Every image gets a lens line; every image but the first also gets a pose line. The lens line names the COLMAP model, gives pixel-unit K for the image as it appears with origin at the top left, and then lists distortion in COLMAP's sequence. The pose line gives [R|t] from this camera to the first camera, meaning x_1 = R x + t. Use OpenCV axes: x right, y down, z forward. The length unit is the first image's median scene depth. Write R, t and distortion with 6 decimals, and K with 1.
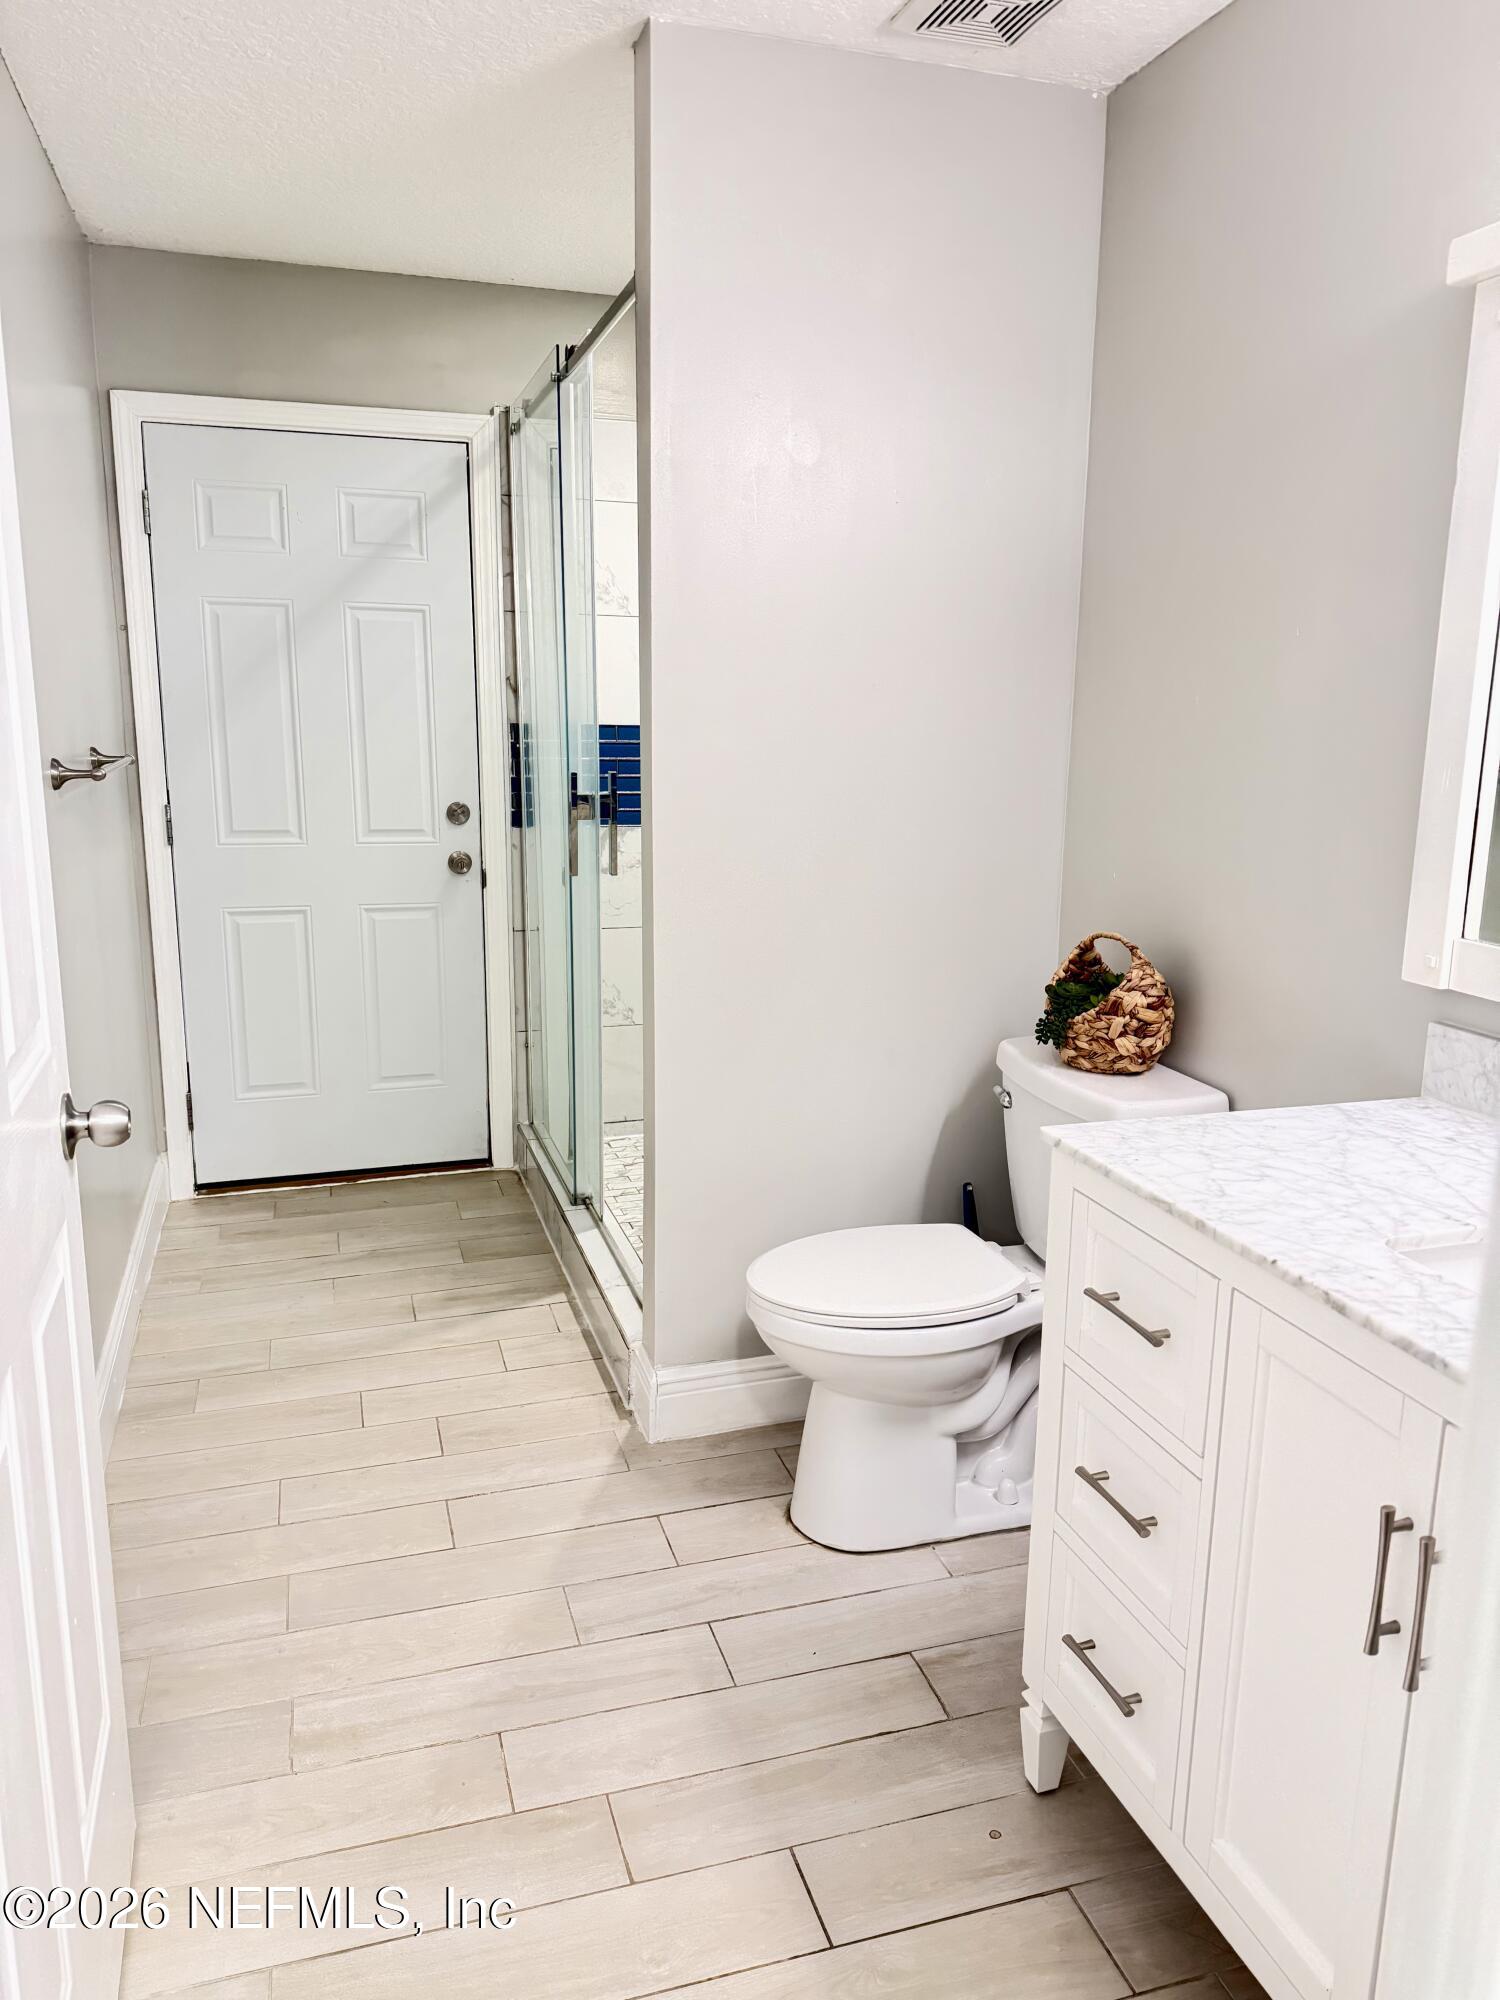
lens RADIAL K [[1422.2, 0, 749.0], [0, 1422.2, 1005.4], [0, 0, 1]] dist [0.083182, -0.082854]
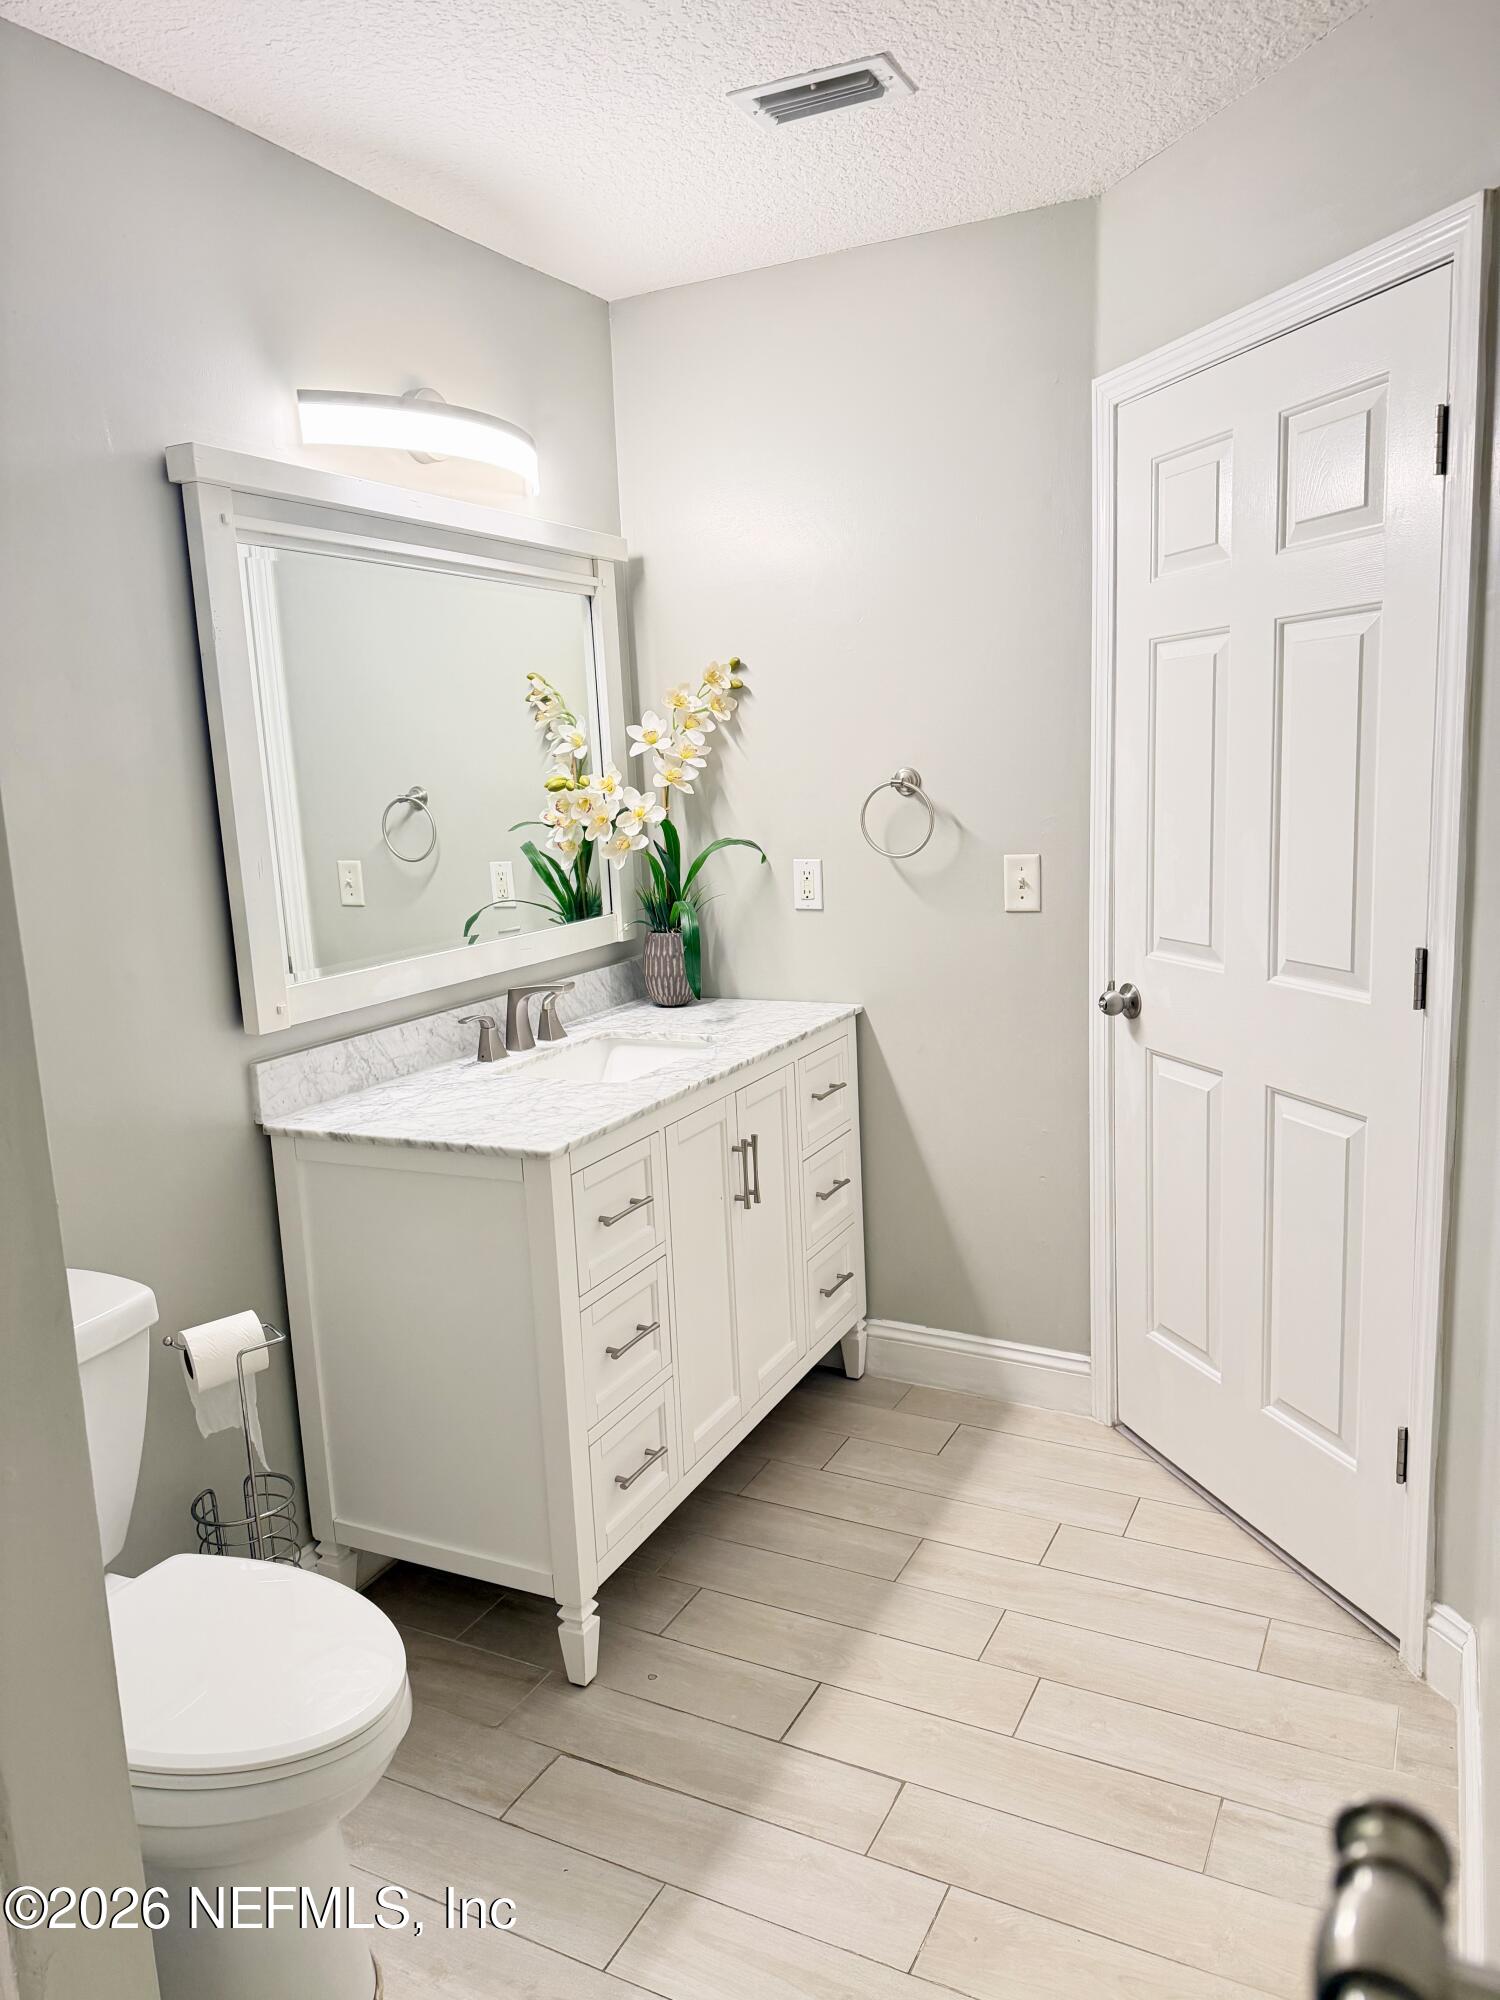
lens RADIAL K [[1422.2, 0, 754.7], [0, 1422.2, 1000.9], [0, 0, 1]] dist [0.083182, -0.082854]
pose [[-0.722651, -0.100905, 0.683809, -0.731769], [0.174792, 0.930457, 0.322021, -0.390347], [-0.668748, 0.352232, -0.654758, 1.616908]]
